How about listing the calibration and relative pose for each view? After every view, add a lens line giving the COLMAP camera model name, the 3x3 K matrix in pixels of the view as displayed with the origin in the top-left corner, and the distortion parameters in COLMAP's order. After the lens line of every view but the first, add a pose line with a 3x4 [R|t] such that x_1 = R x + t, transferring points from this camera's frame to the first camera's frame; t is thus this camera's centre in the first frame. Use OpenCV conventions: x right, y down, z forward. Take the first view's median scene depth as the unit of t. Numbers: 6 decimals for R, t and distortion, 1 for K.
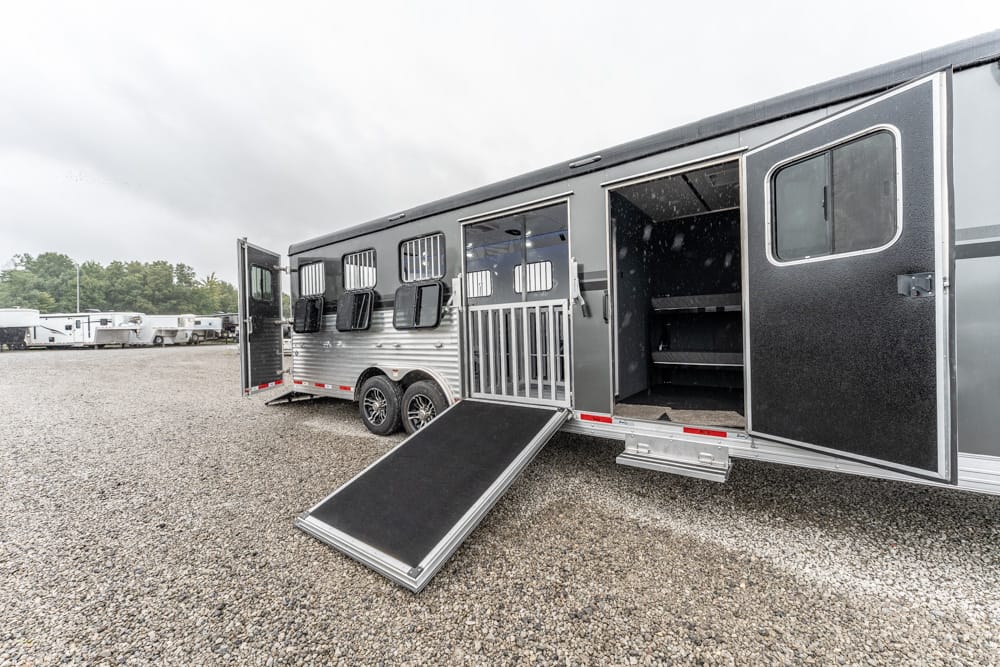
lens RADIAL K [[392.1, 0, 500.3], [0, 392.1, 335.9], [0, 0, 1]] dist [-0.000448, -0.000109]
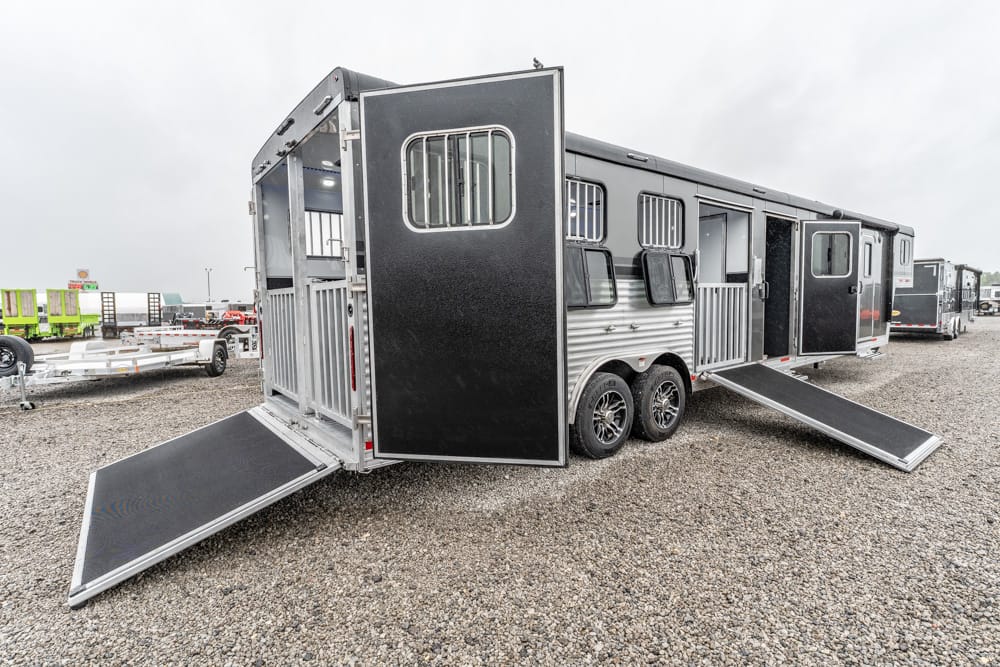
lens RADIAL K [[495.9, 0, 500.0], [0, 495.9, 333.5], [0, 0, 1]] dist [-0.000013, 0.000566]
pose [[0.257979, -0.048616, 0.964927, -1.456921], [0.021552, 0.998774, 0.044559, -0.012274], [-0.965910, 0.009301, 0.258710, 1.159292]]
